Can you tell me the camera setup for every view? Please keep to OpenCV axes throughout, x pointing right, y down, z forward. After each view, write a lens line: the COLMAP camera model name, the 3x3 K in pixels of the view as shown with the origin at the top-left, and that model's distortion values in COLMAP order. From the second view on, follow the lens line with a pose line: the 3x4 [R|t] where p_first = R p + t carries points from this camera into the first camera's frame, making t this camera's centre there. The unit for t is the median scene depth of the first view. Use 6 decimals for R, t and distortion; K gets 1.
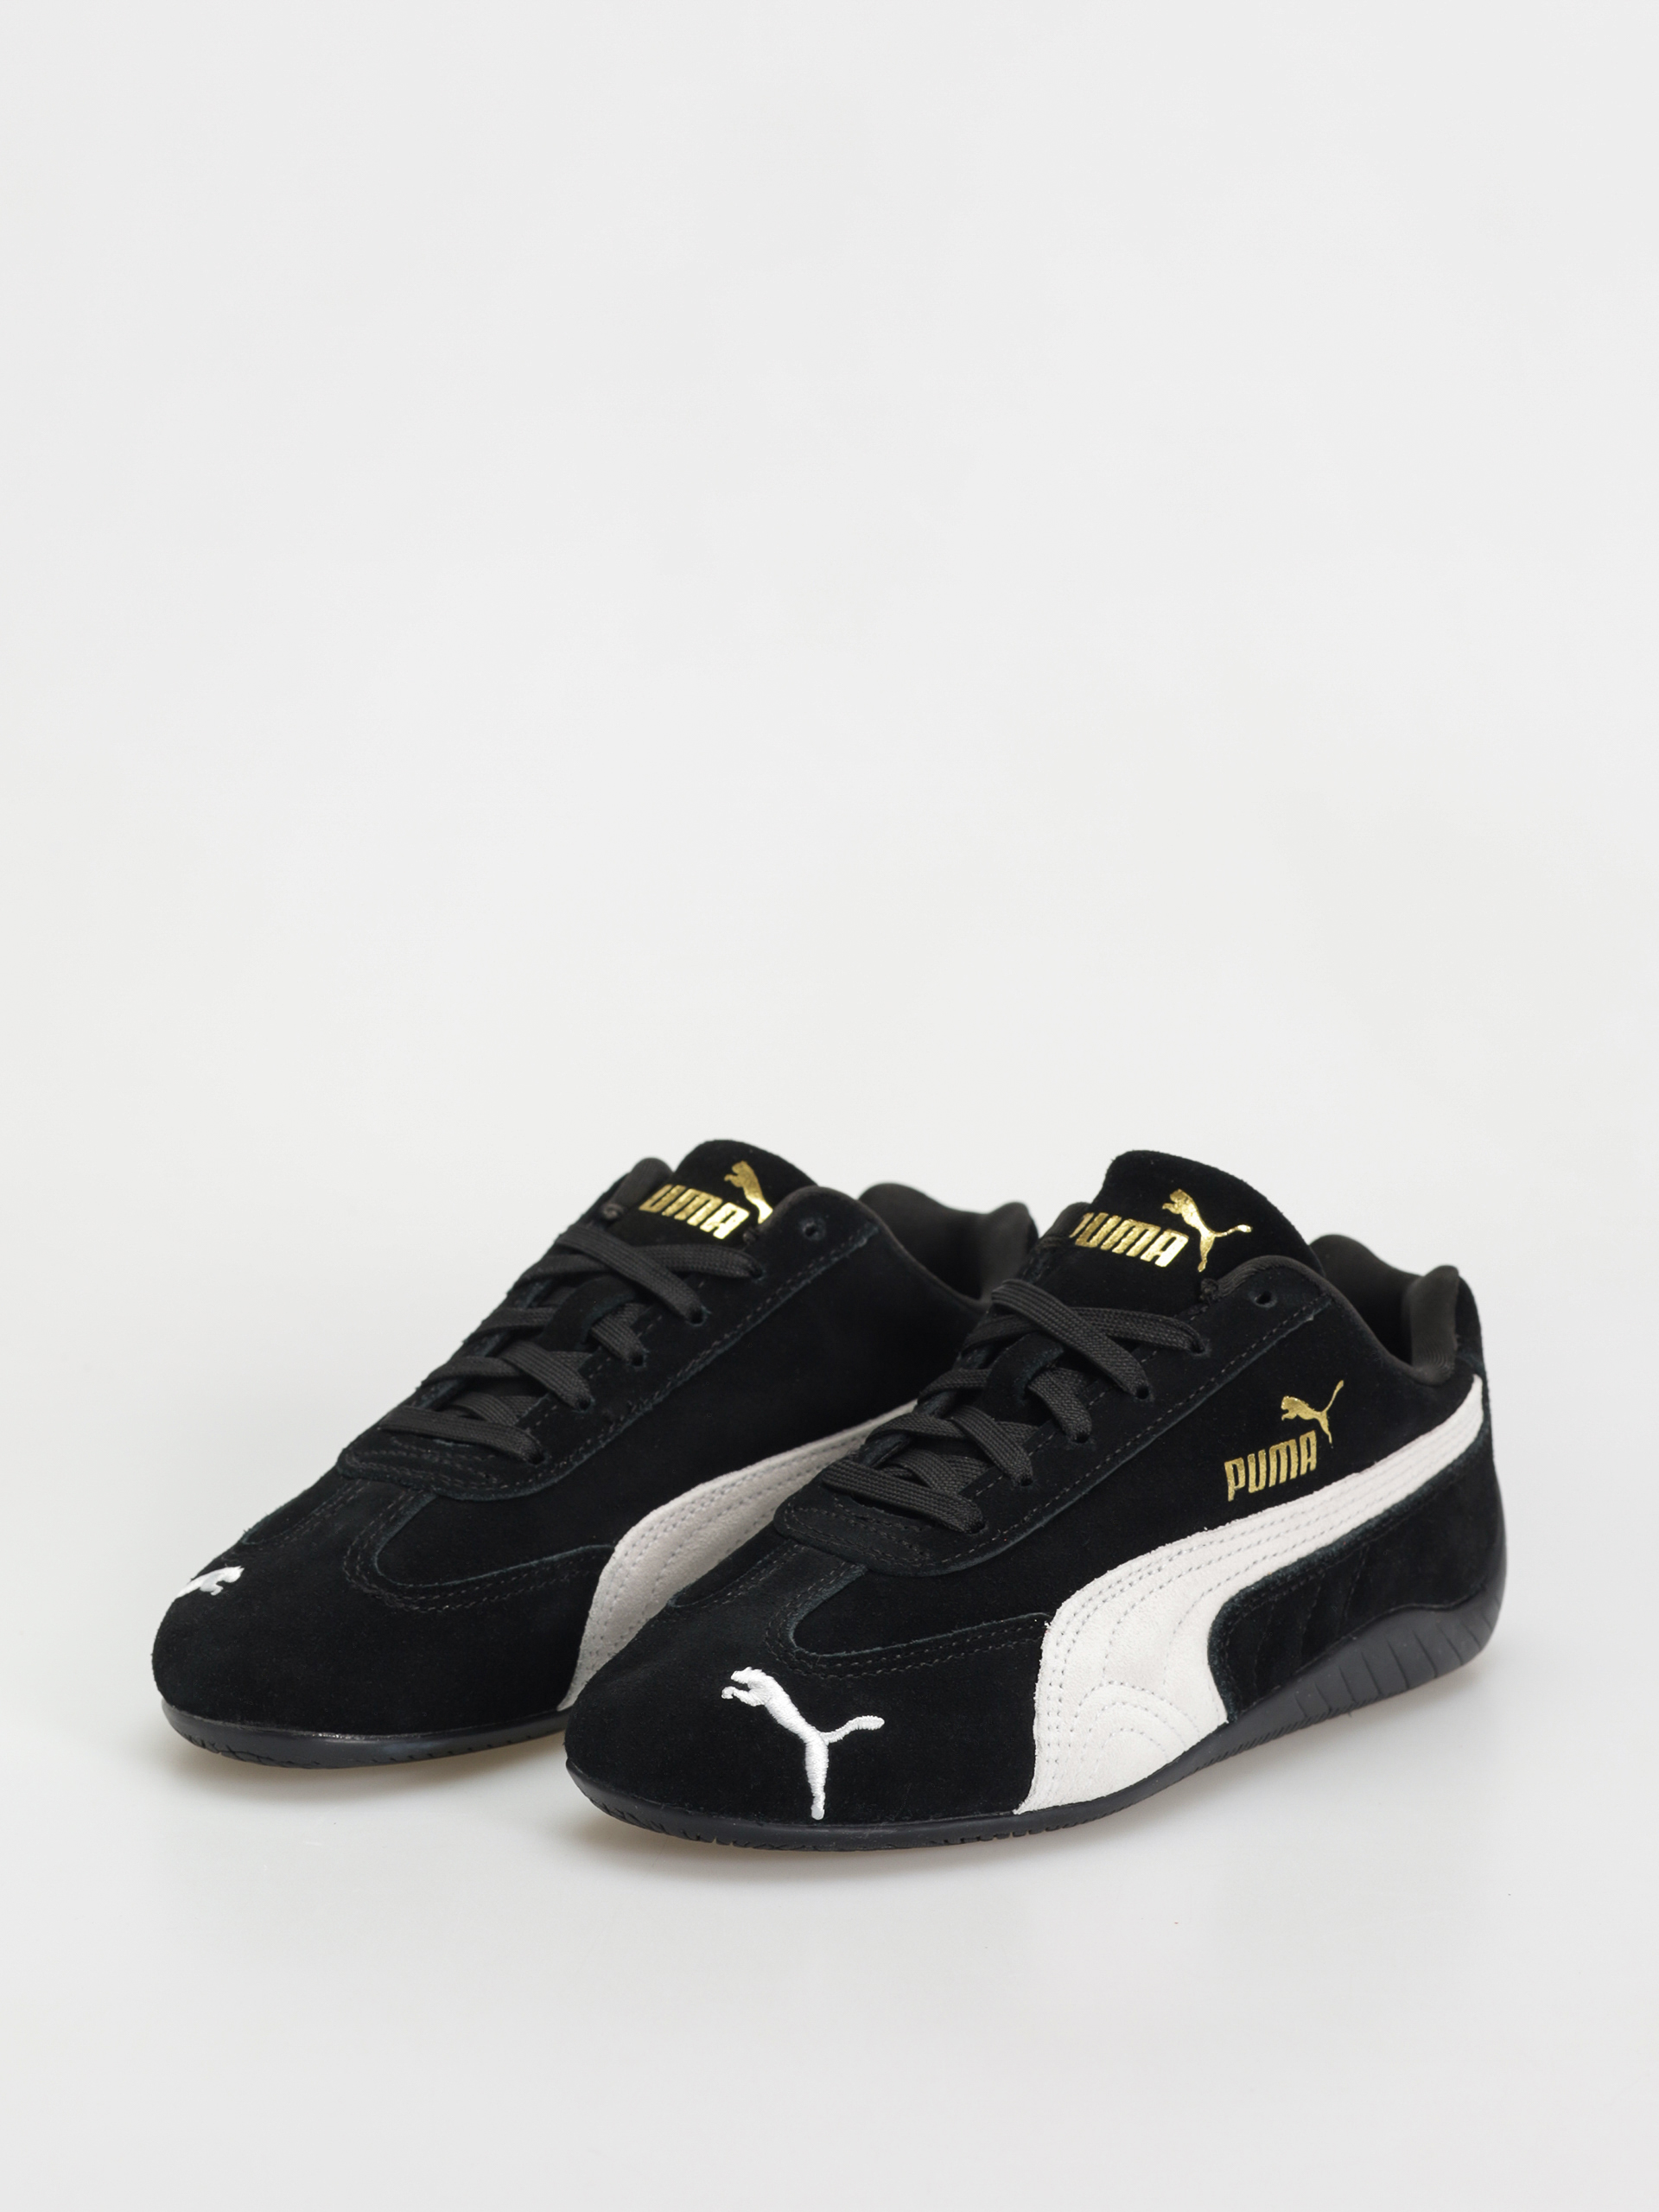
lens RADIAL K [[5328.1, 0, 829.5], [0, 5328.1, 1106.0], [0, 0, 1]] dist [-0.025931, 5.076213]
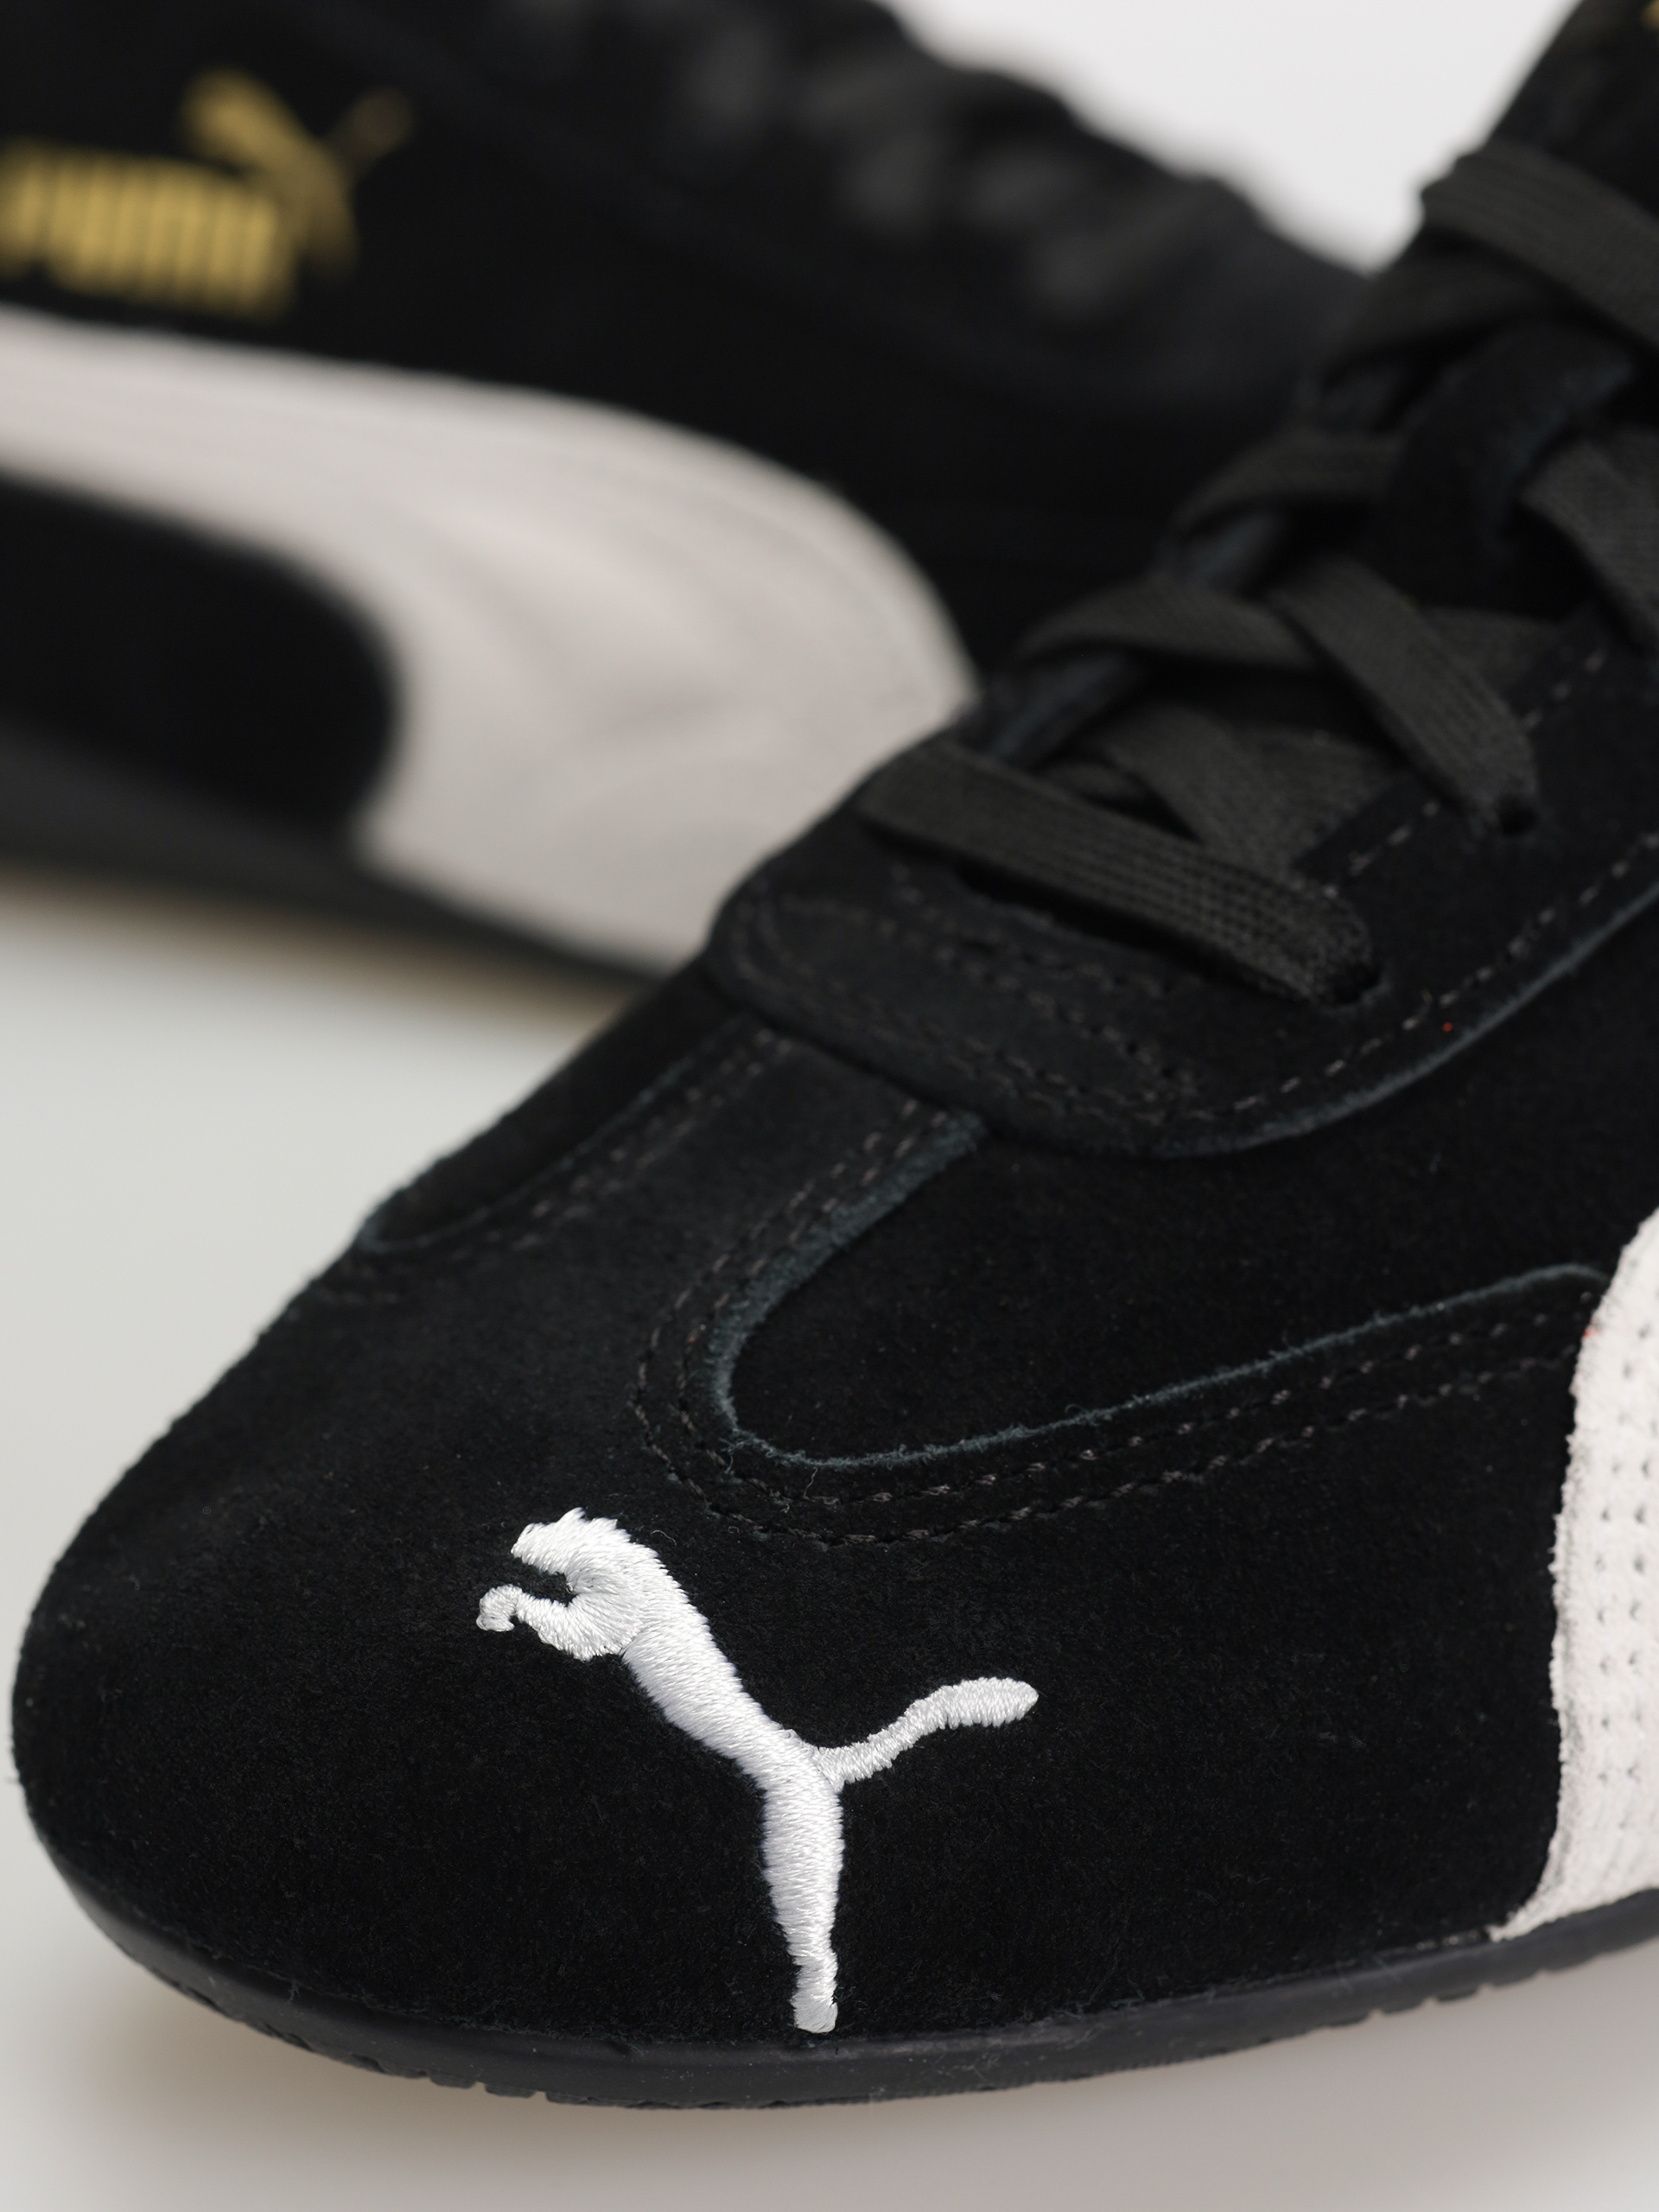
lens RADIAL K [[5328.1, 0, 829.5], [0, 5328.1, 1106.0], [0, 0, 1]] dist [-0.025931, 5.076213]
pose [[0.997449, -0.015641, -0.069648, 0.019300], [0.029406, 0.979099, 0.201247, 0.024949], [0.065045, -0.202782, 0.977061, 0.711273]]
